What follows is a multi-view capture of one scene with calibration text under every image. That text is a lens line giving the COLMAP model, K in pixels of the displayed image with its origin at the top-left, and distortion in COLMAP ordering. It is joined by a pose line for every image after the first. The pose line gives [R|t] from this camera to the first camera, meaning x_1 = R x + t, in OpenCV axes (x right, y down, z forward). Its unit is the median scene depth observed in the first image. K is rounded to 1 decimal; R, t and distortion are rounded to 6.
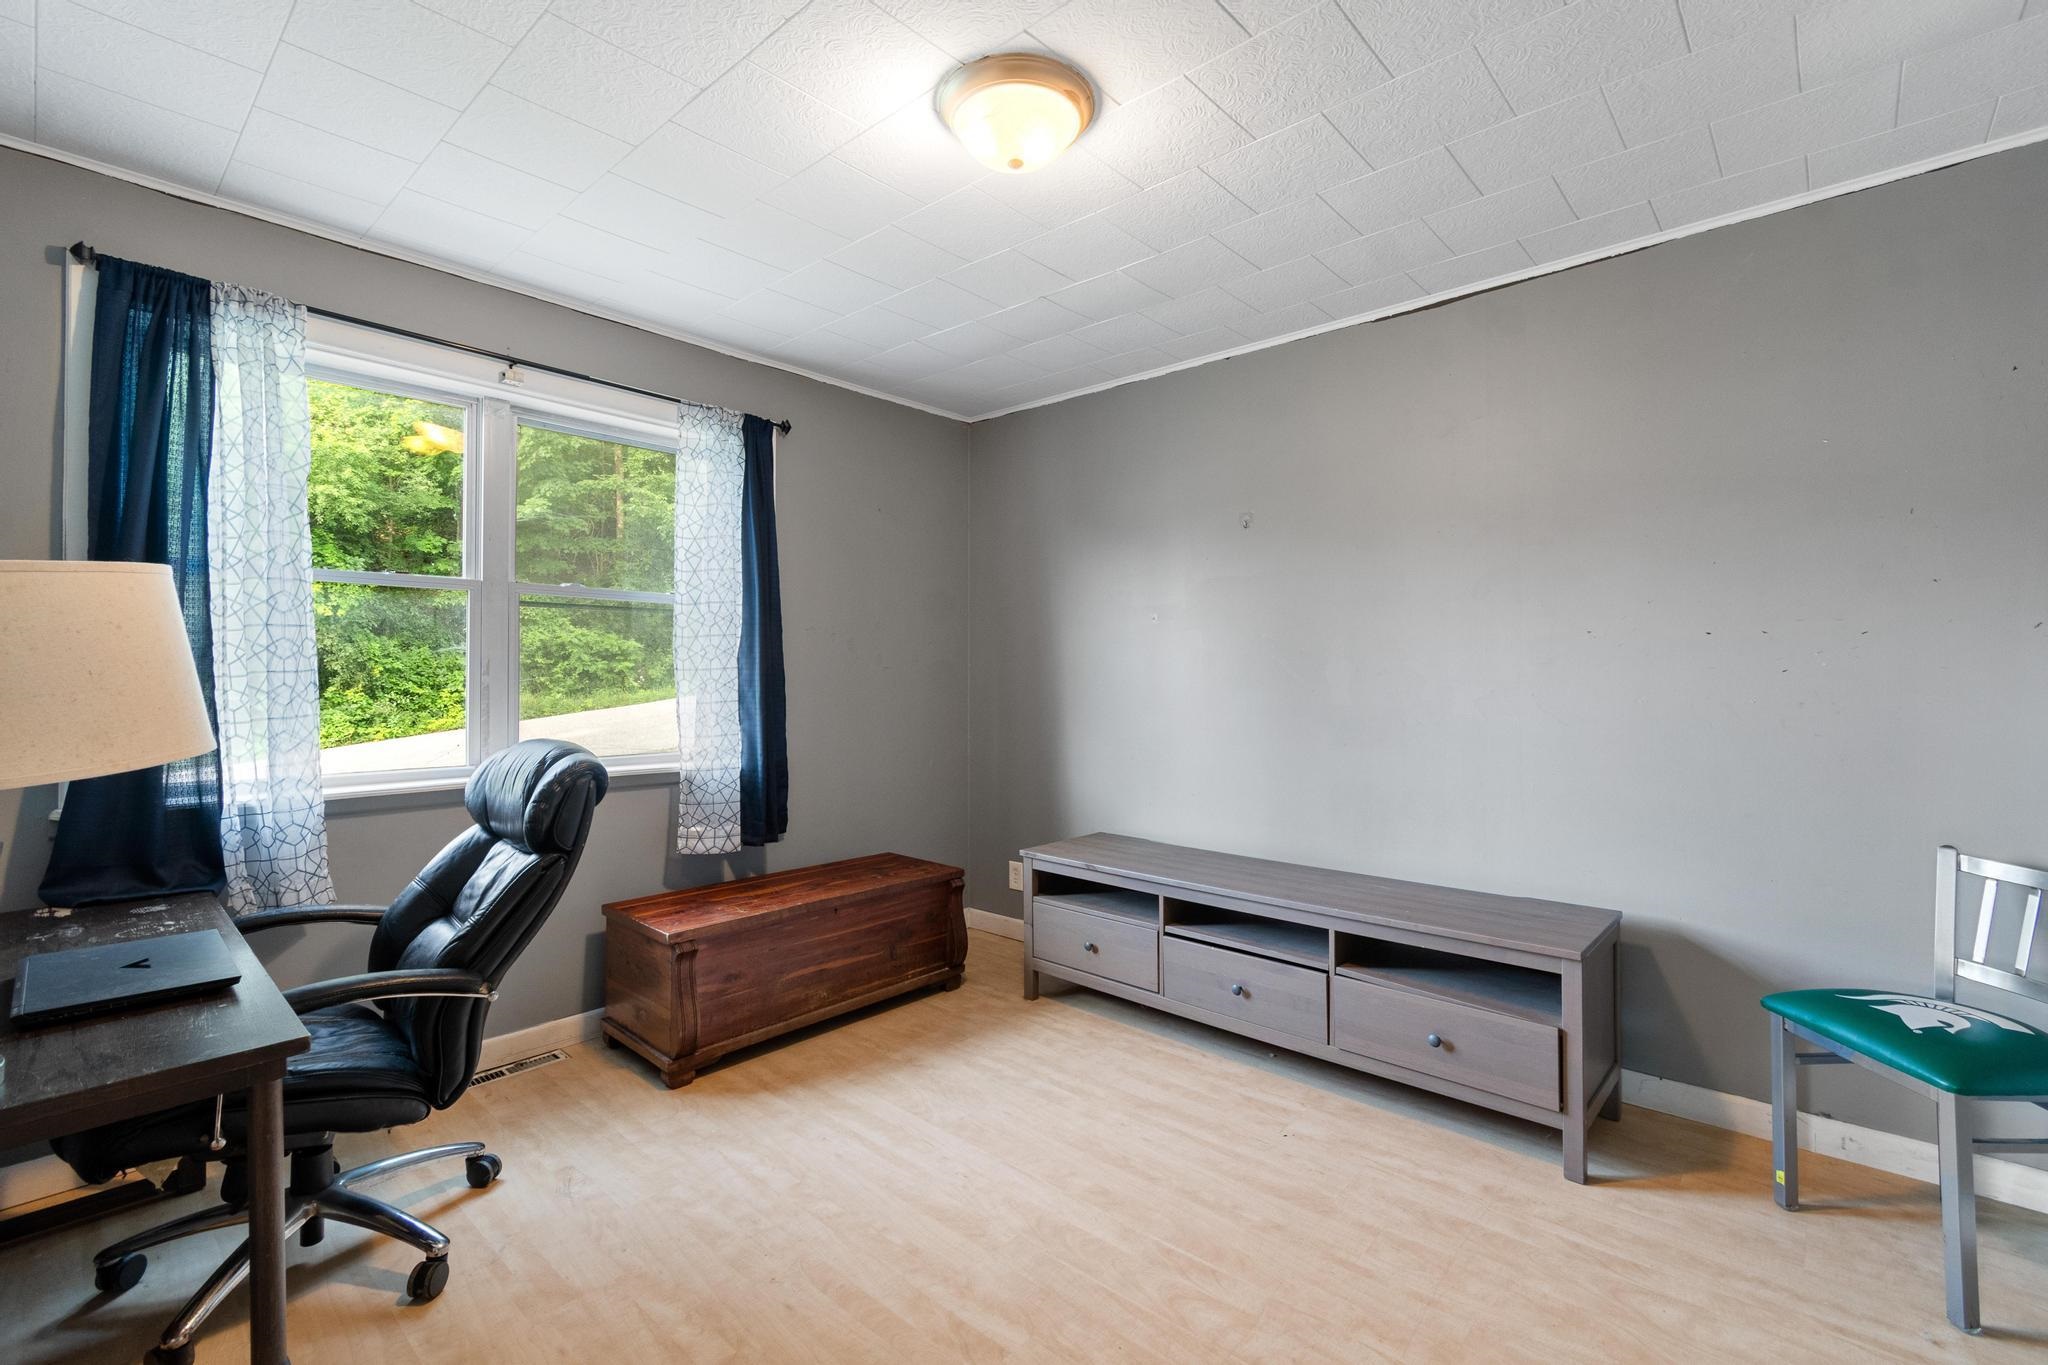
lens RADIAL K [[924.6, 0, 1026.6], [0, 924.6, 673.3], [0, 0, 1]] dist [0.001559, -0.000724]
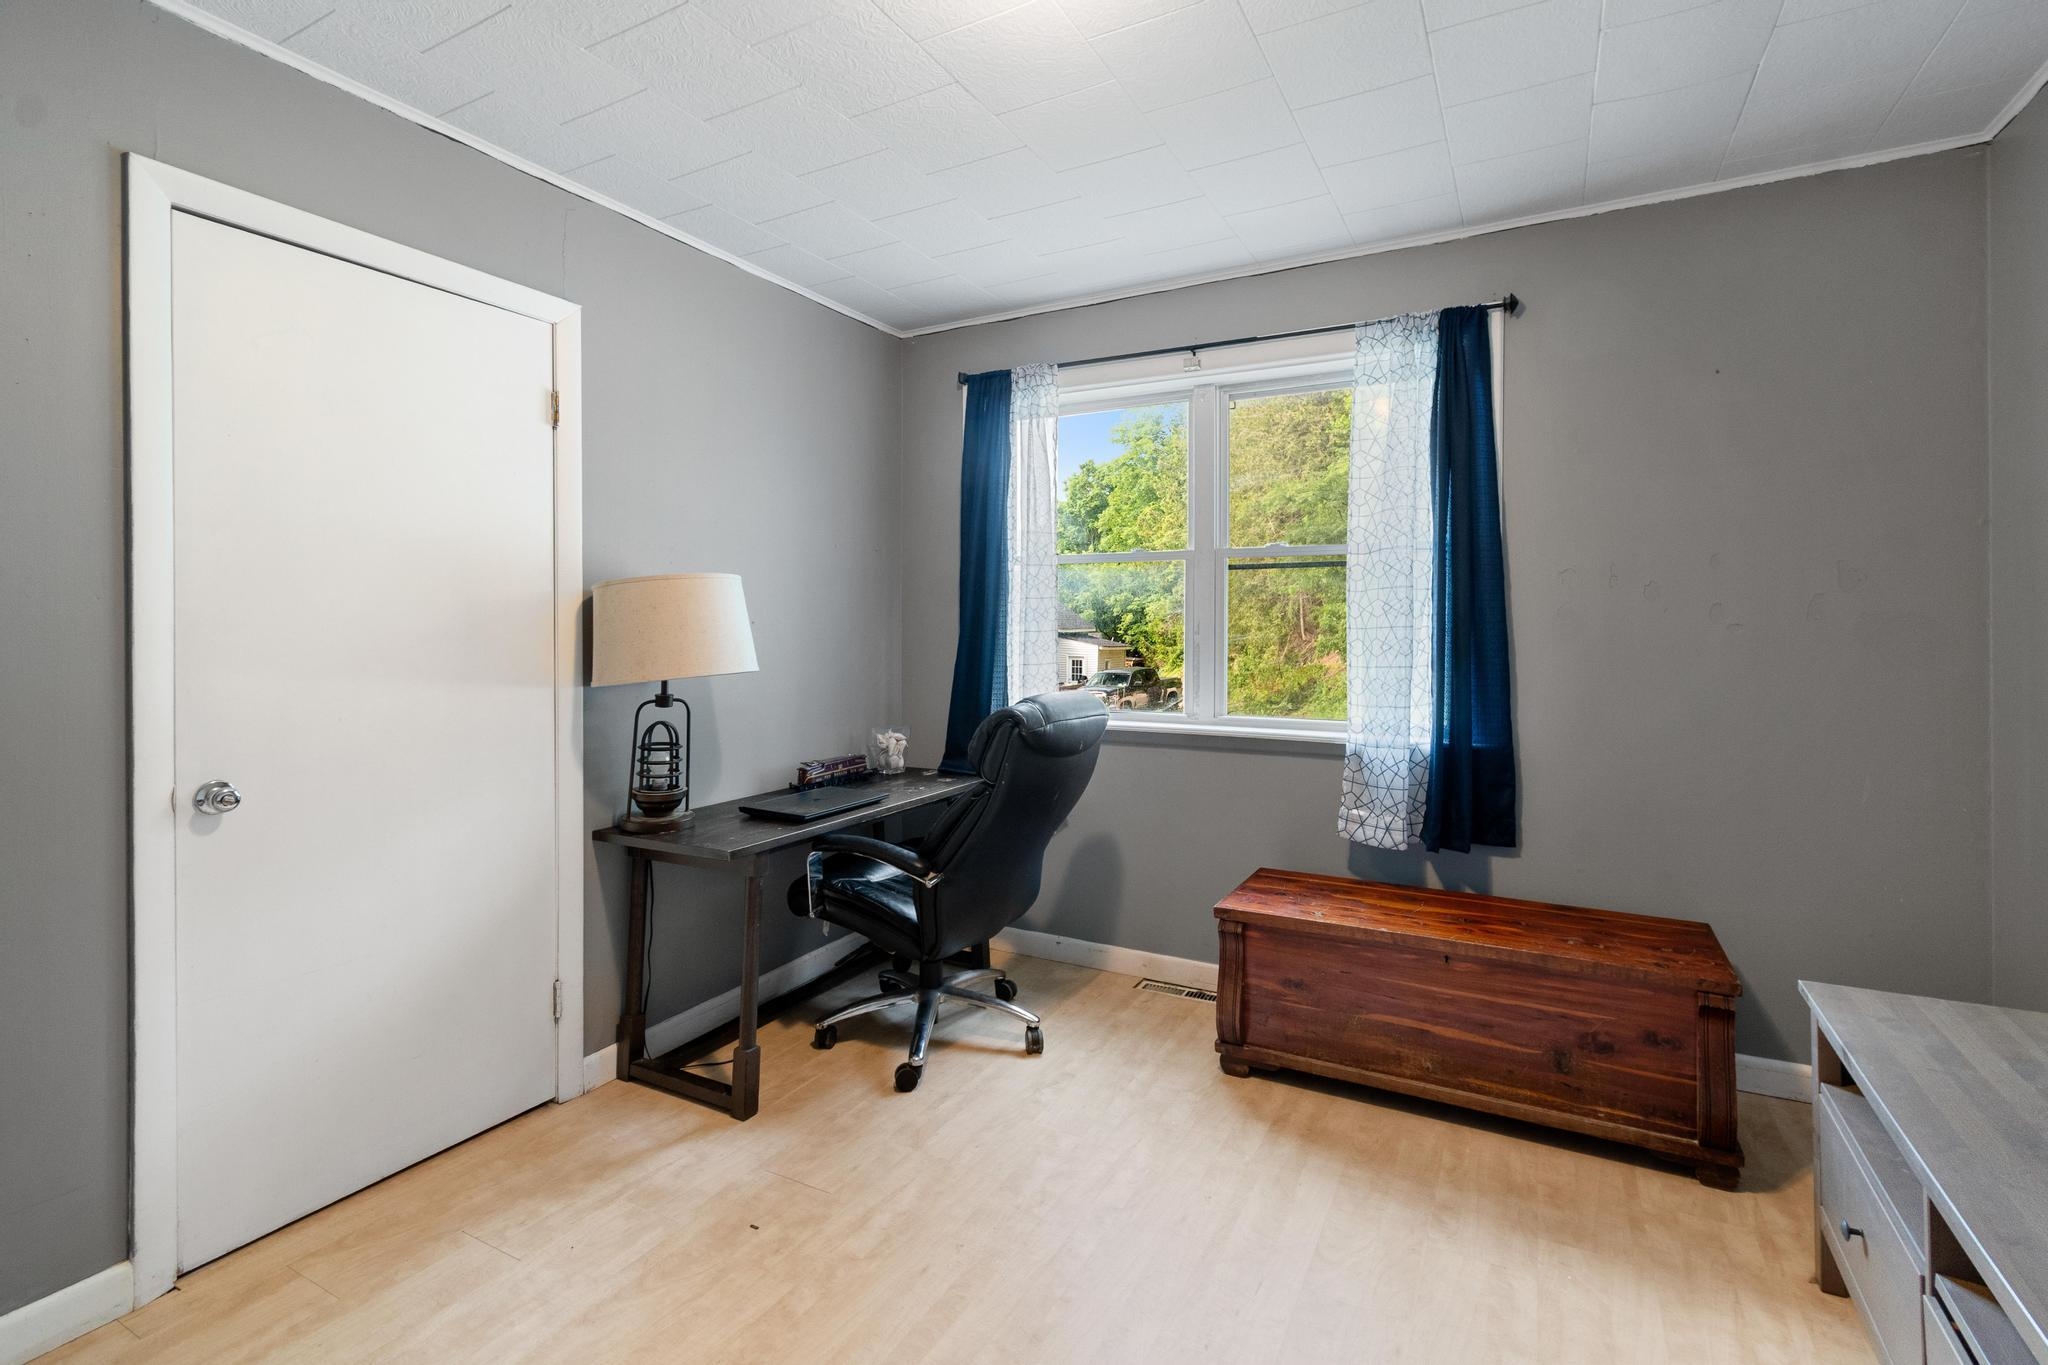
lens RADIAL K [[926.0, 0, 1029.7], [0, 926.0, 632.6], [0, 0, 1]] dist [0.001897, 0.000109]
pose [[0.229965, 0.000291, -0.973199, 0.442755], [-0.001926, 0.999998, -0.000156, -0.000066], [0.973197, 0.001910, 0.229965, 0.527083]]
